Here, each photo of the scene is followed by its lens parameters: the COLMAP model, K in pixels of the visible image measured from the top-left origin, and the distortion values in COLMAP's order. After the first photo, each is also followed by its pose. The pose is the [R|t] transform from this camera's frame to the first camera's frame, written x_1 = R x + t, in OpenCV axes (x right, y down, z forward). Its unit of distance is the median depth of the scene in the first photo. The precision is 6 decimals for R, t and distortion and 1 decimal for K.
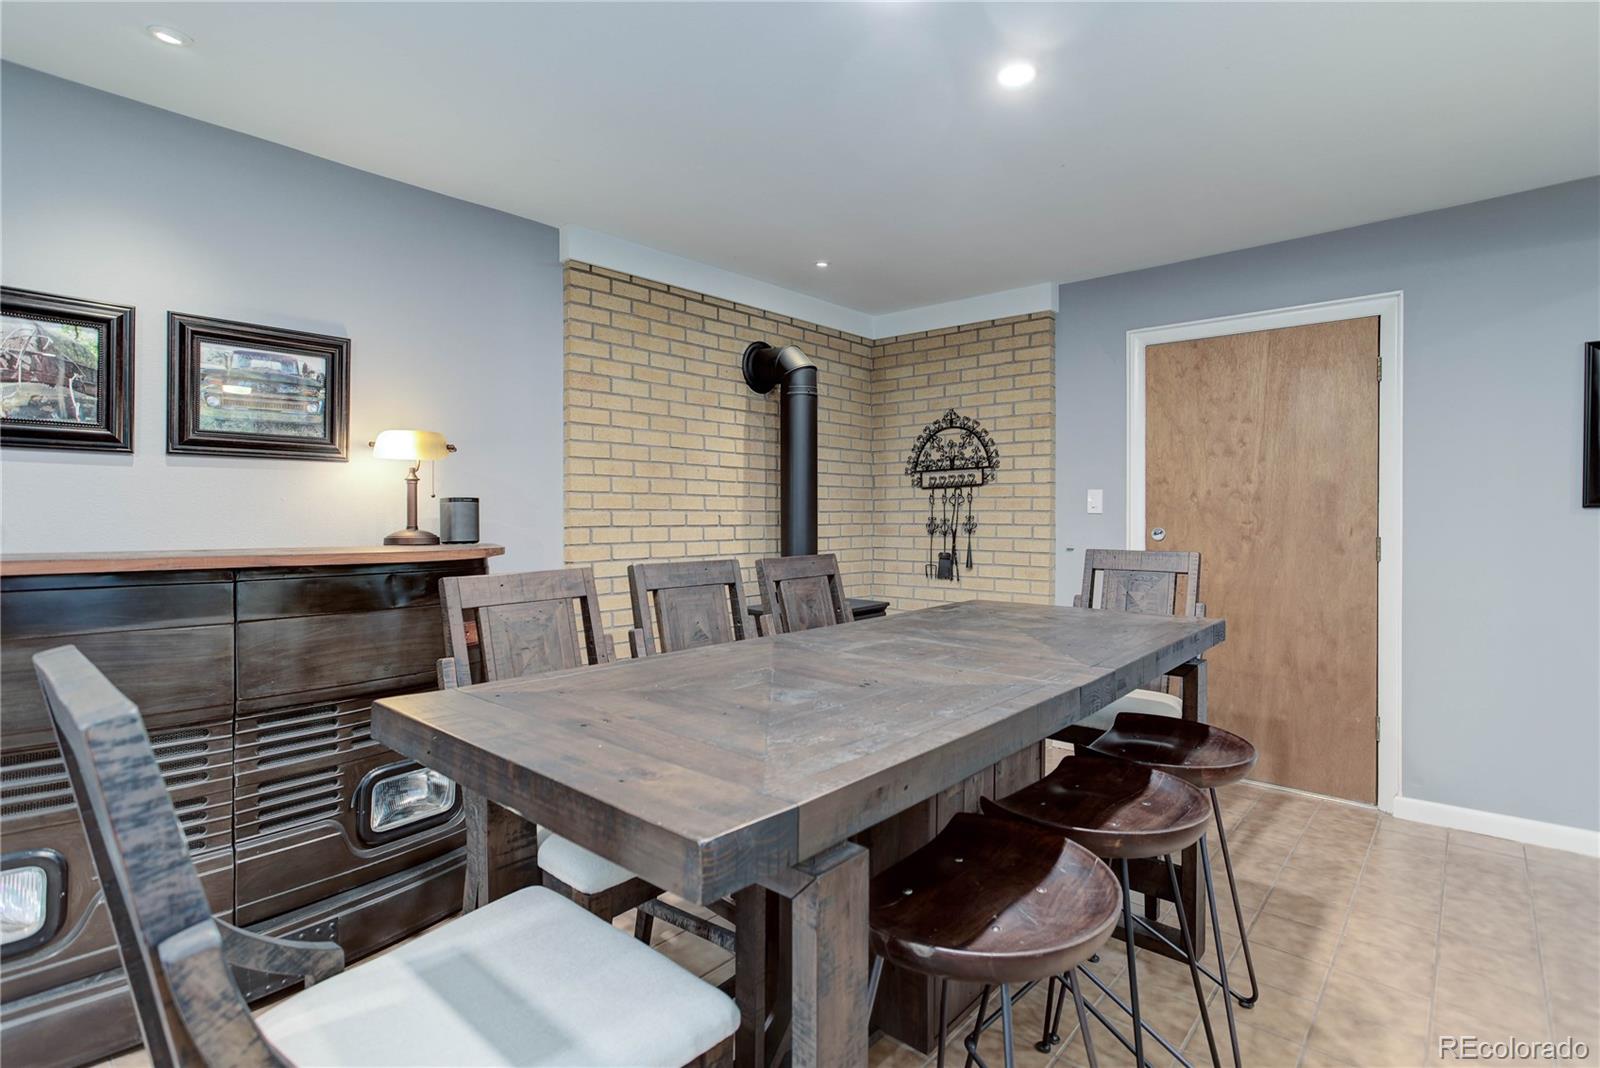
lens RADIAL K [[787.1, 0, 786.7], [0, 787.1, 521.0], [0, 0, 1]] dist [-0.054289, 0.036618]
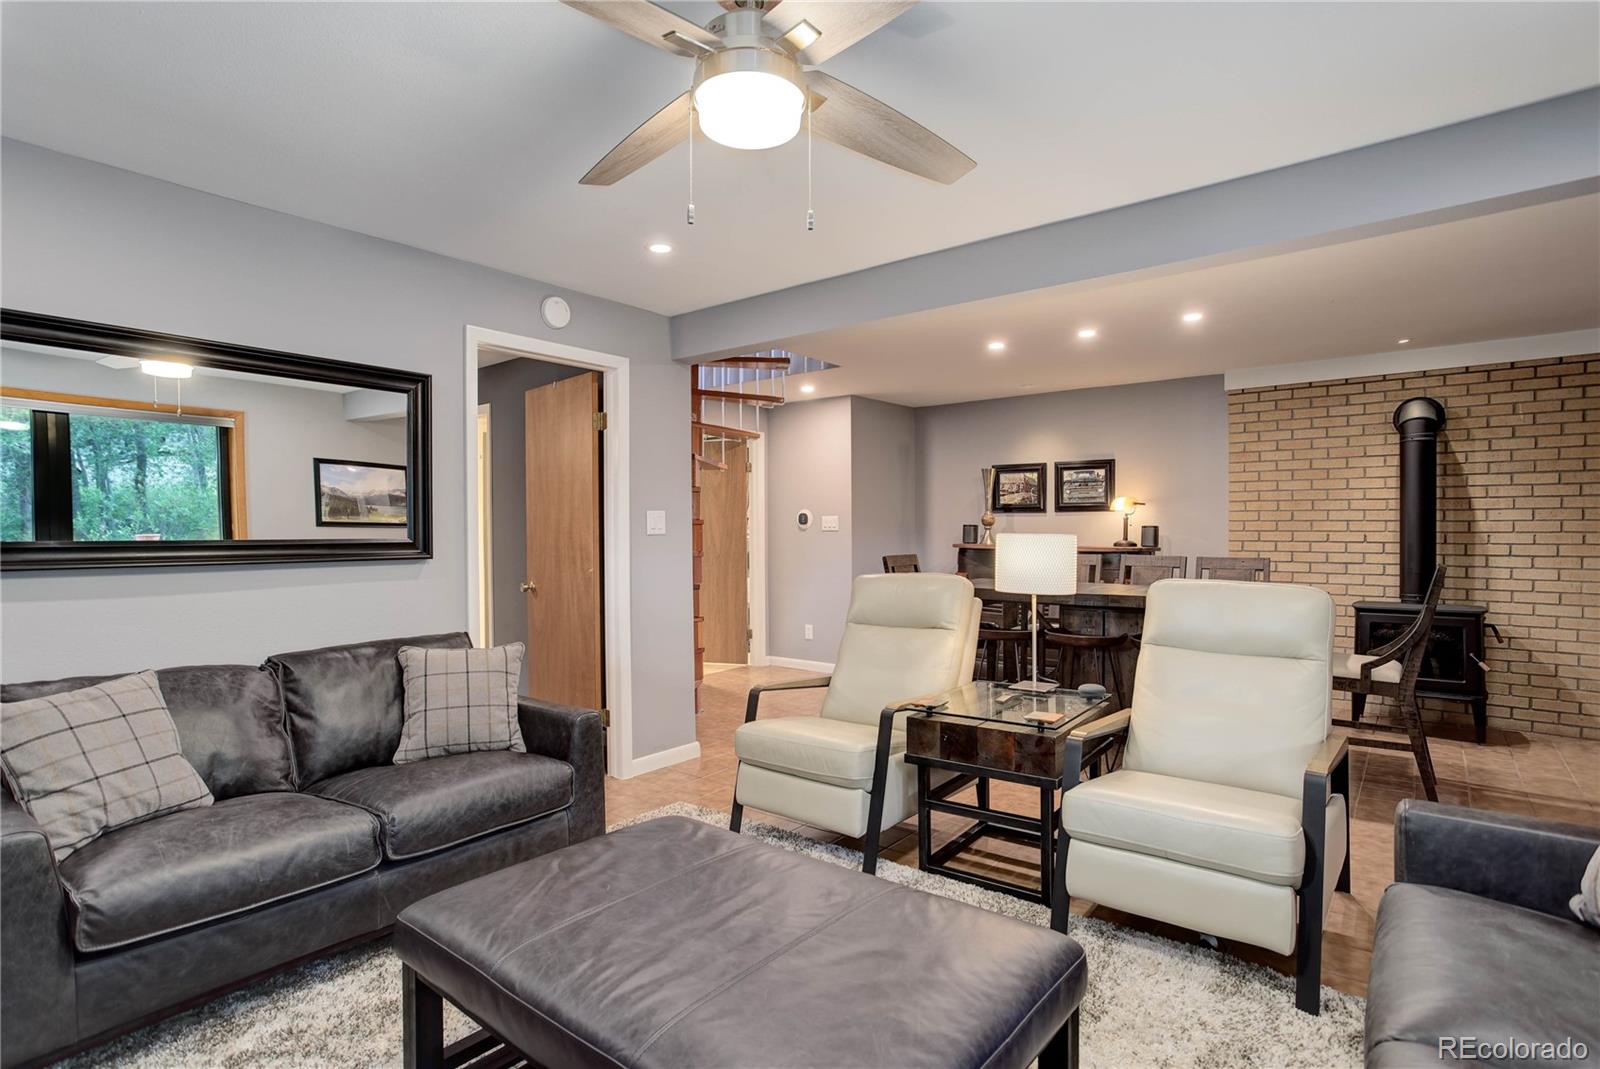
lens RADIAL K [[802.2, 0, 796.0], [0, 802.2, 554.4], [0, 0, 1]] dist [-0.056818, 0.038150]
pose [[0.058819, 0.025475, -0.997944, 1.328870], [-0.010907, 0.999631, 0.024875, 0.004108], [0.998209, 0.009421, 0.059076, -0.078739]]
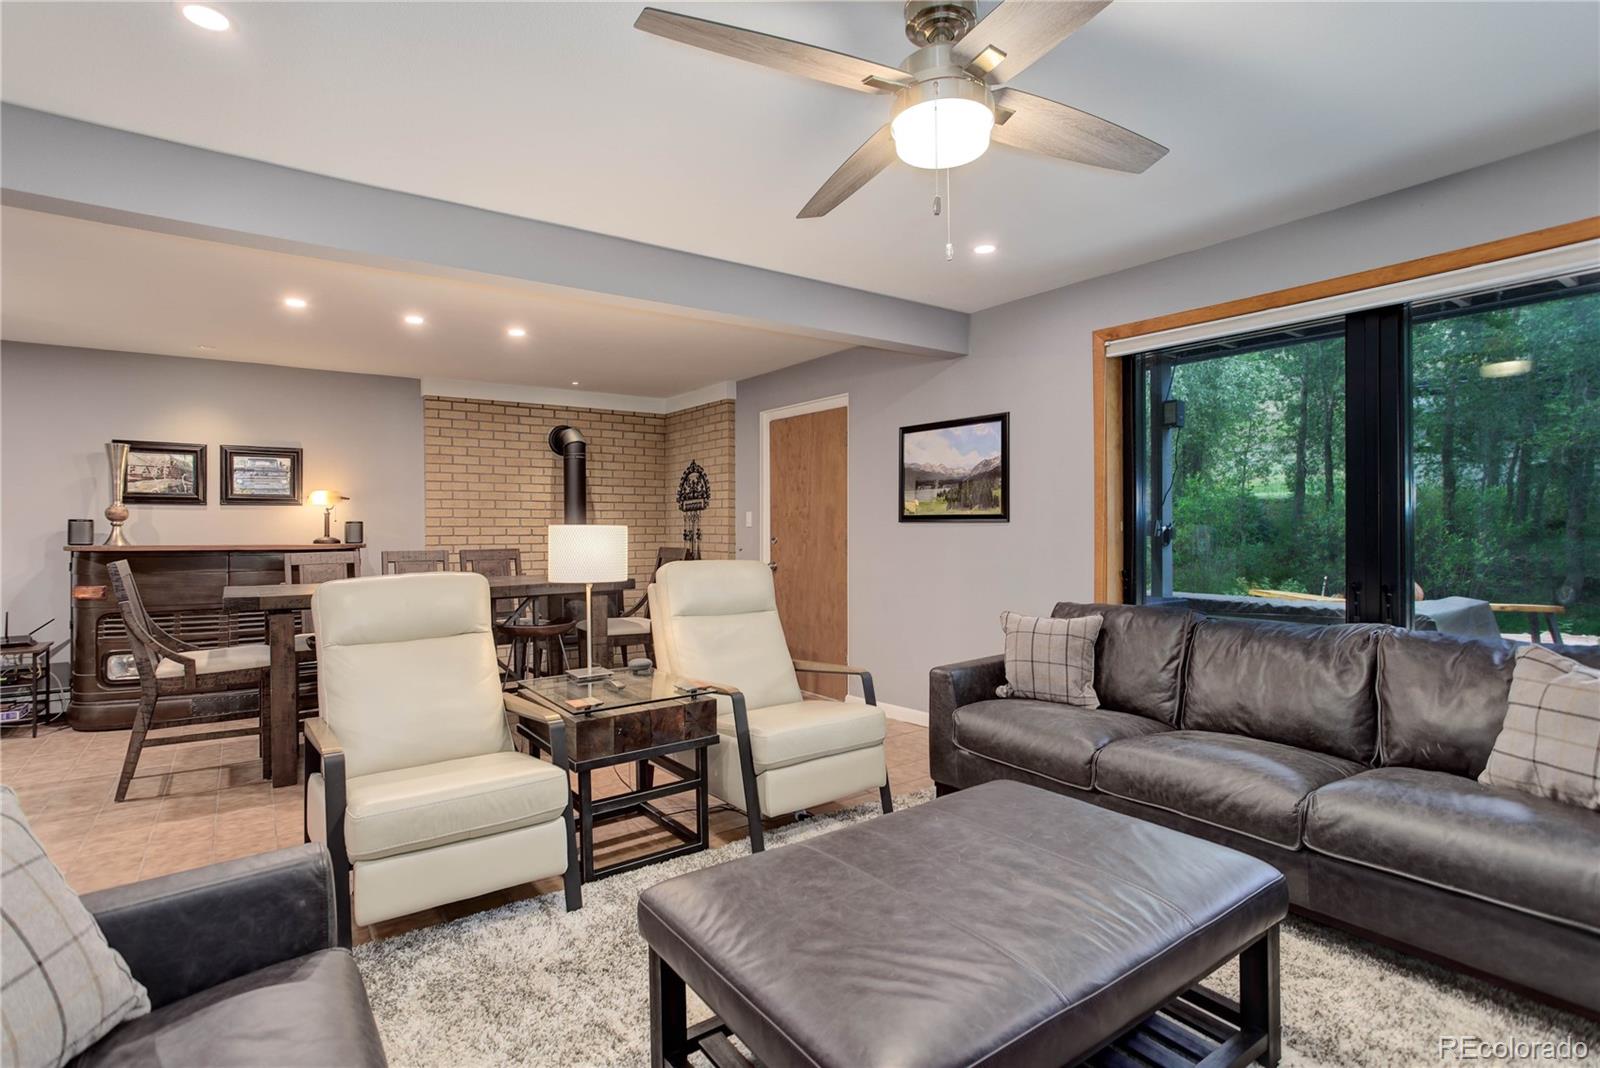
lens RADIAL K [[787.1, 0, 786.7], [0, 787.1, 521.0], [0, 0, 1]] dist [-0.054289, 0.036618]
pose [[0.977043, -0.008478, -0.212873, 0.891324], [0.005133, 0.999855, -0.016264, 0.006255], [0.212980, 0.014798, 0.976944, -0.600136]]
